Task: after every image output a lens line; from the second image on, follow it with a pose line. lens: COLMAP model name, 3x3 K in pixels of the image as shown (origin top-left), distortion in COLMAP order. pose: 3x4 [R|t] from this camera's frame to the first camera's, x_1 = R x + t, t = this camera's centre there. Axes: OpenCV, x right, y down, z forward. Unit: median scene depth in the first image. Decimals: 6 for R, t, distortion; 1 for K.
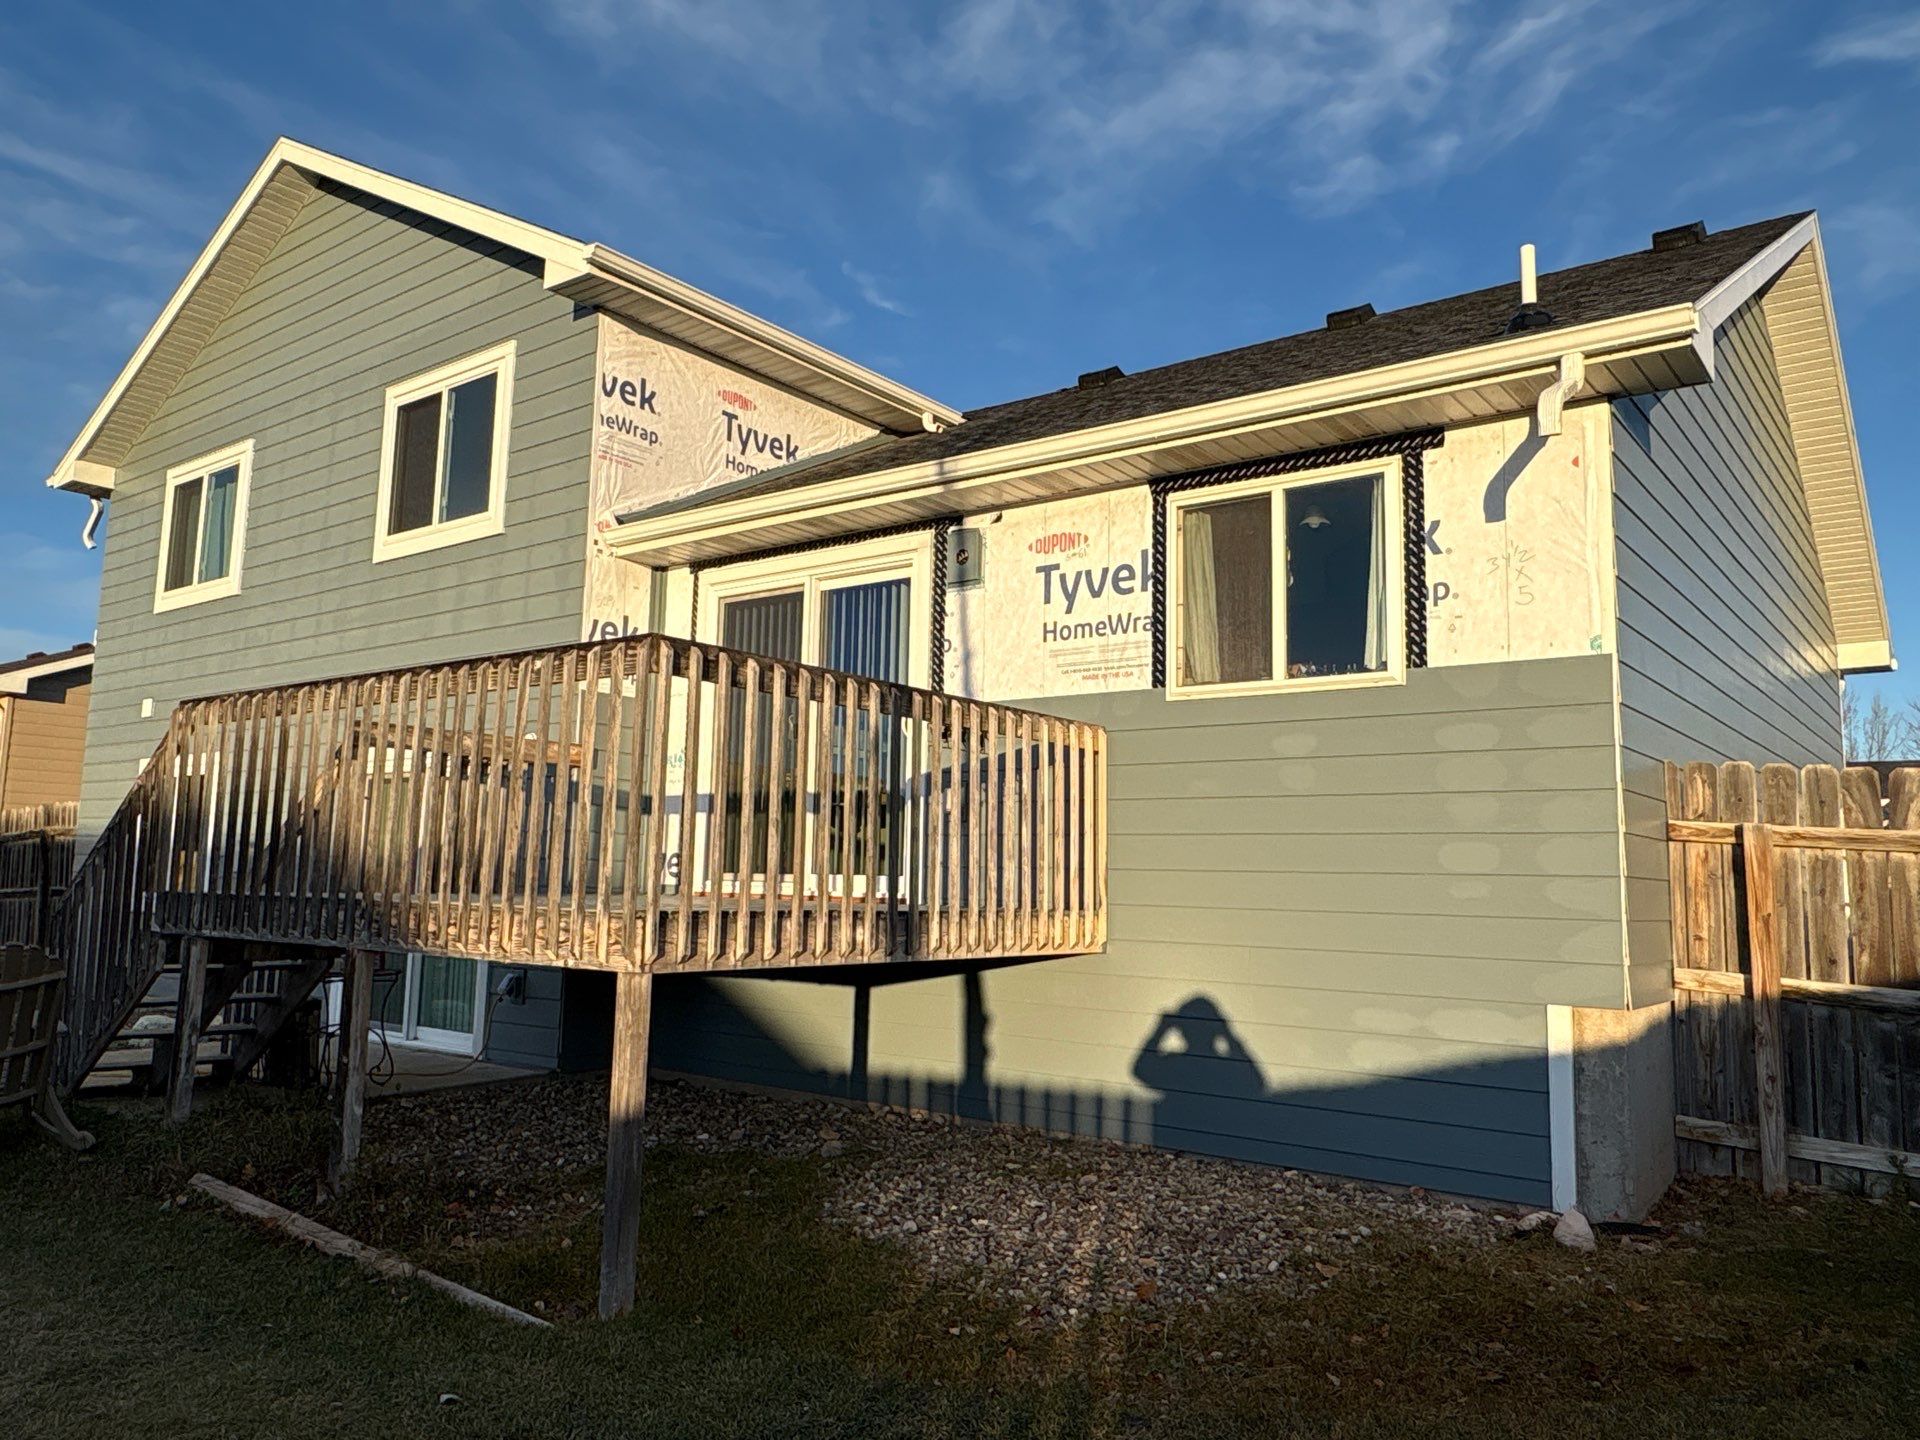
lens RADIAL K [[1357.5, 0, 965.1], [0, 1357.5, 700.6], [0, 0, 1]] dist [0.034579, -0.034632]
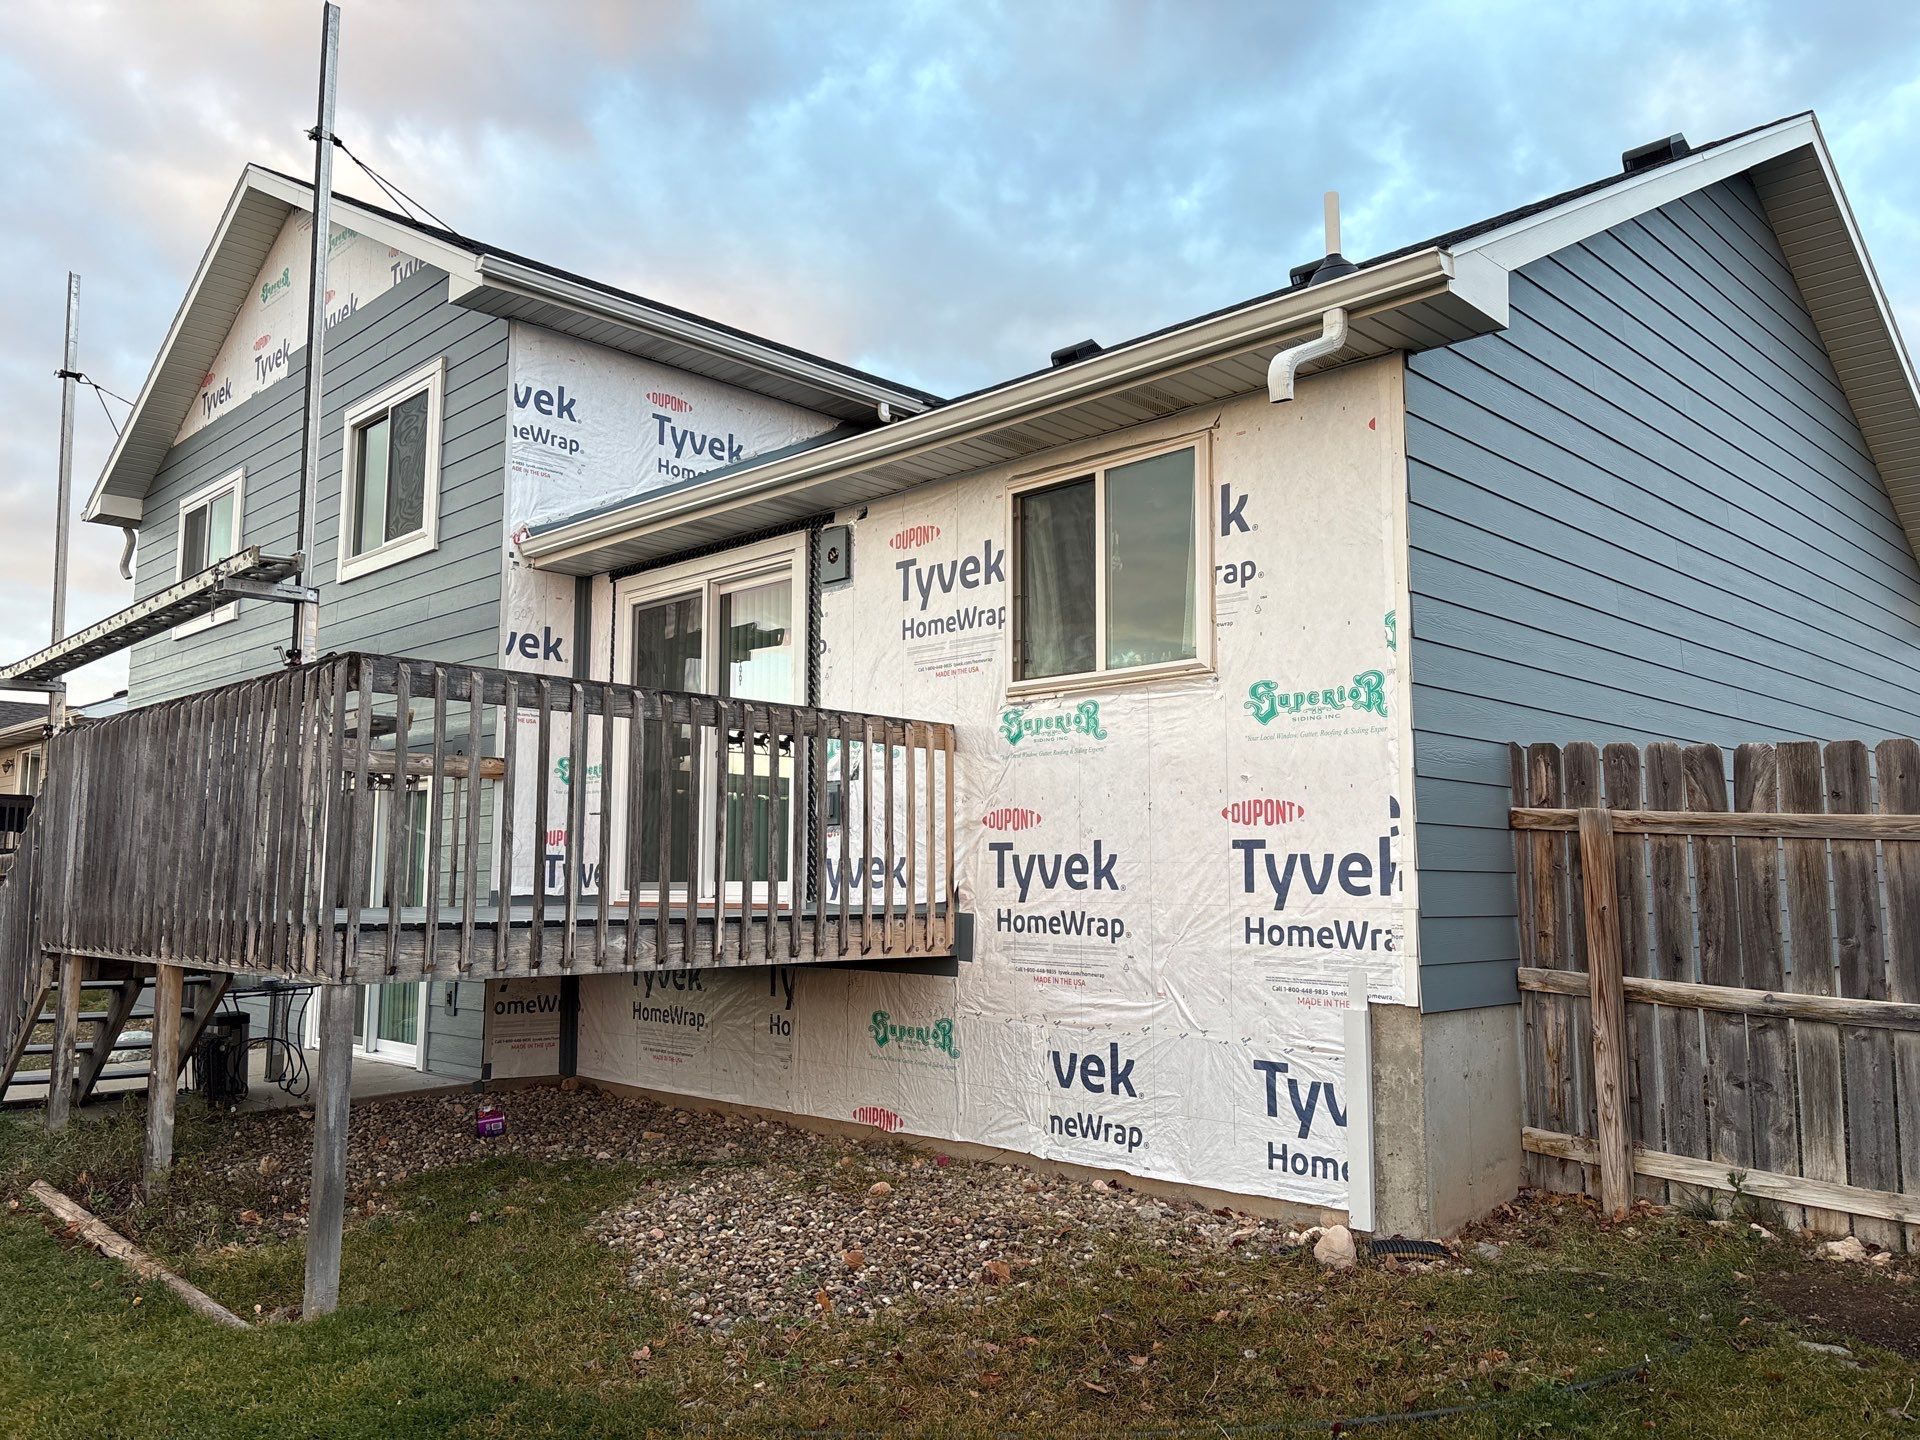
lens RADIAL K [[1420.7, 0, 960.0], [0, 1420.7, 720.0], [0, 0, 1]] dist [0.110226, -0.119249]
pose [[0.991373, -0.033136, -0.126816, 0.235176], [0.035367, 0.999256, 0.015379, 0.000439], [0.126212, -0.019731, 0.991807, -0.009038]]
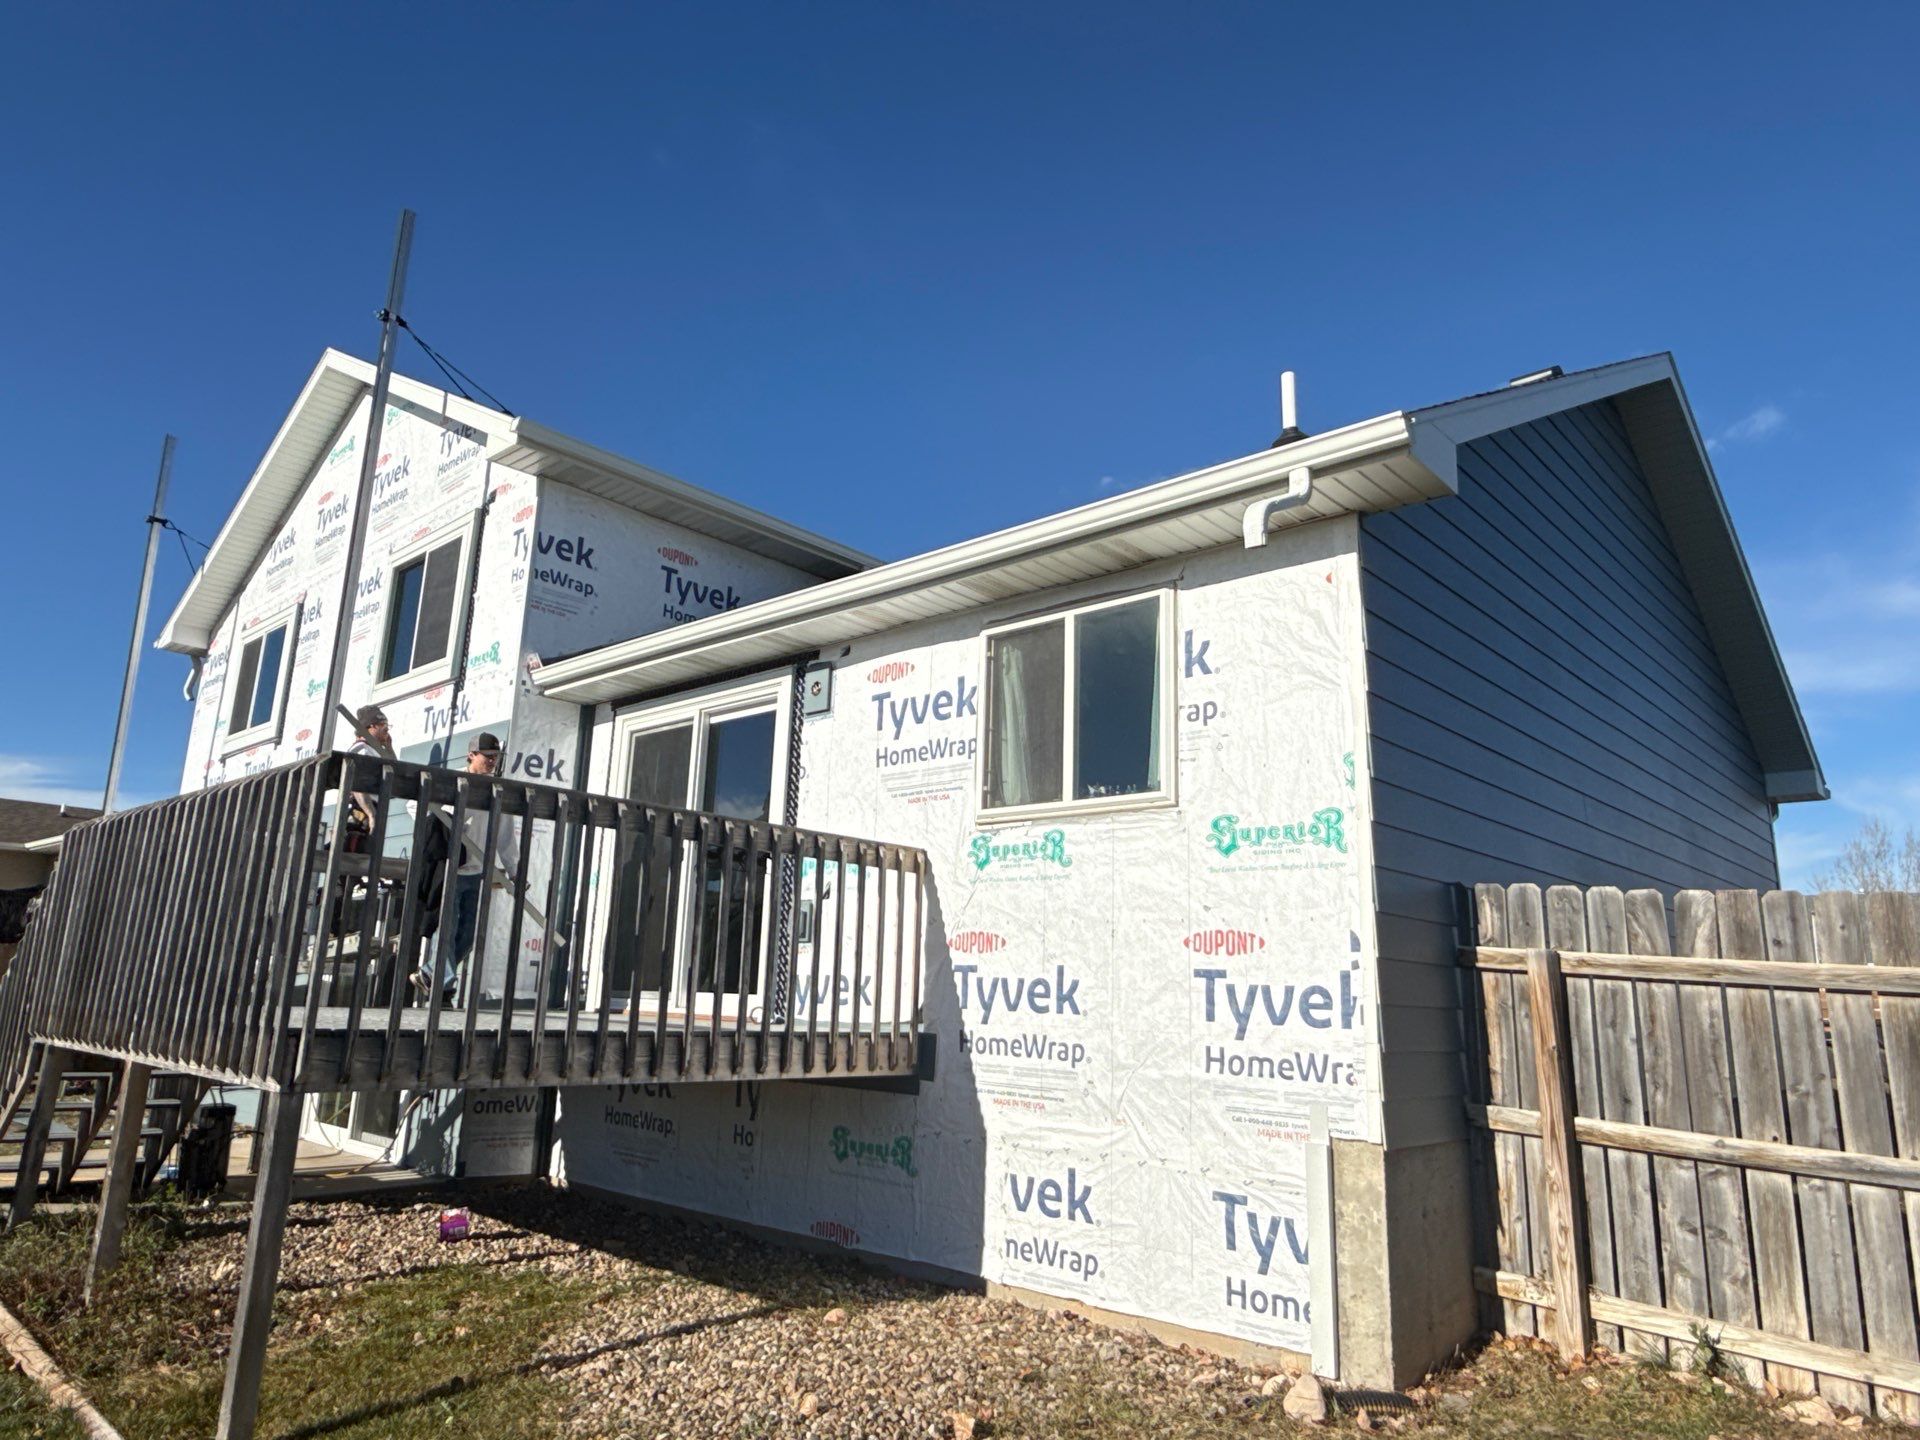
lens RADIAL K [[1188.4, 0, 954.4], [0, 1188.4, 717.6], [0, 0, 1]] dist [0.010773, 0.001644]
pose [[0.995709, -0.009662, -0.092031, 0.208162], [0.000433, 0.995010, -0.099773, 0.010063], [0.092536, 0.099305, 0.990745, 0.103274]]
